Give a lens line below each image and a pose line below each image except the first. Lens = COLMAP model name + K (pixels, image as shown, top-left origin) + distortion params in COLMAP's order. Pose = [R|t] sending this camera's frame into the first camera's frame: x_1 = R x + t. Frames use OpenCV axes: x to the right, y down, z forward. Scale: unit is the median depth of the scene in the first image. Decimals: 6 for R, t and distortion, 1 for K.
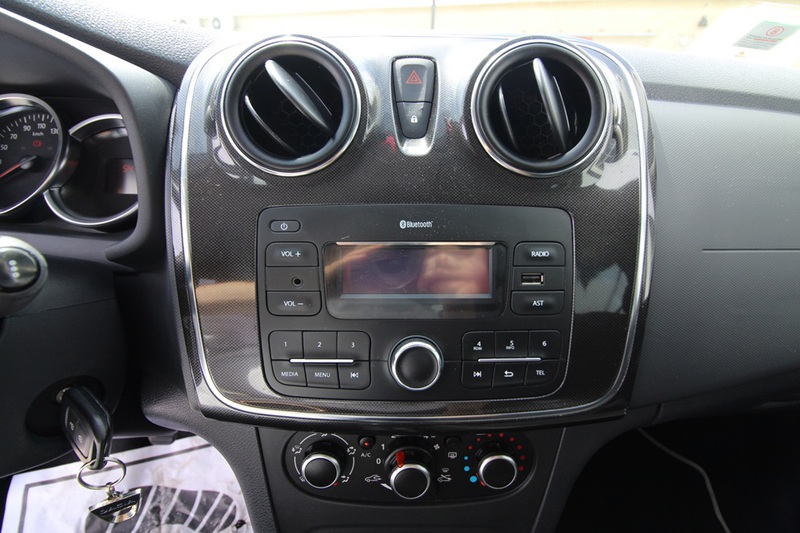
lens RADIAL K [[370.0, 0, 403.3], [0, 370.0, 264.9], [0, 0, 1]] dist [-0.020916, -0.002080]
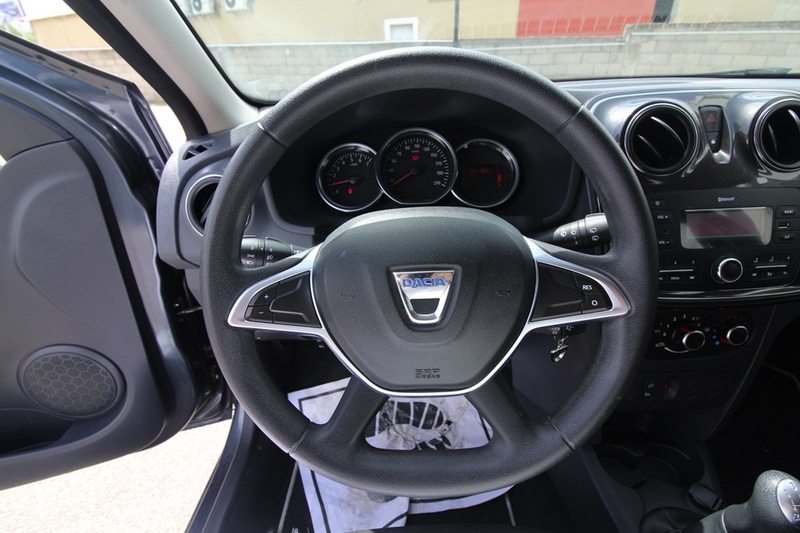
lens RADIAL K [[370.0, 0, 396.2], [0, 370.0, 262.2], [0, 0, 1]] dist [-0.020916, -0.002080]
pose [[0.997403, -0.044554, -0.056588, -0.553060], [0.048649, 0.996132, 0.073179, -0.001027], [0.053109, -0.075742, 0.995712, -0.352025]]
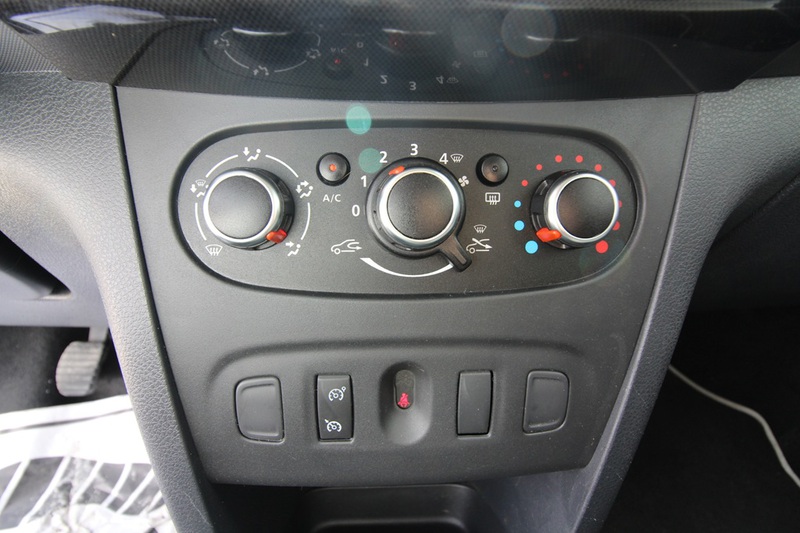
lens RADIAL K [[370.0, 0, 400.3], [0, 370.0, 268.1], [0, 0, 1]] dist [-0.020916, -0.002080]
pose [[0.999206, -0.015983, 0.036503, -0.010619], [0.018284, 0.997809, -0.063589, 0.291815], [-0.035407, 0.064206, 0.997308, 0.209564]]
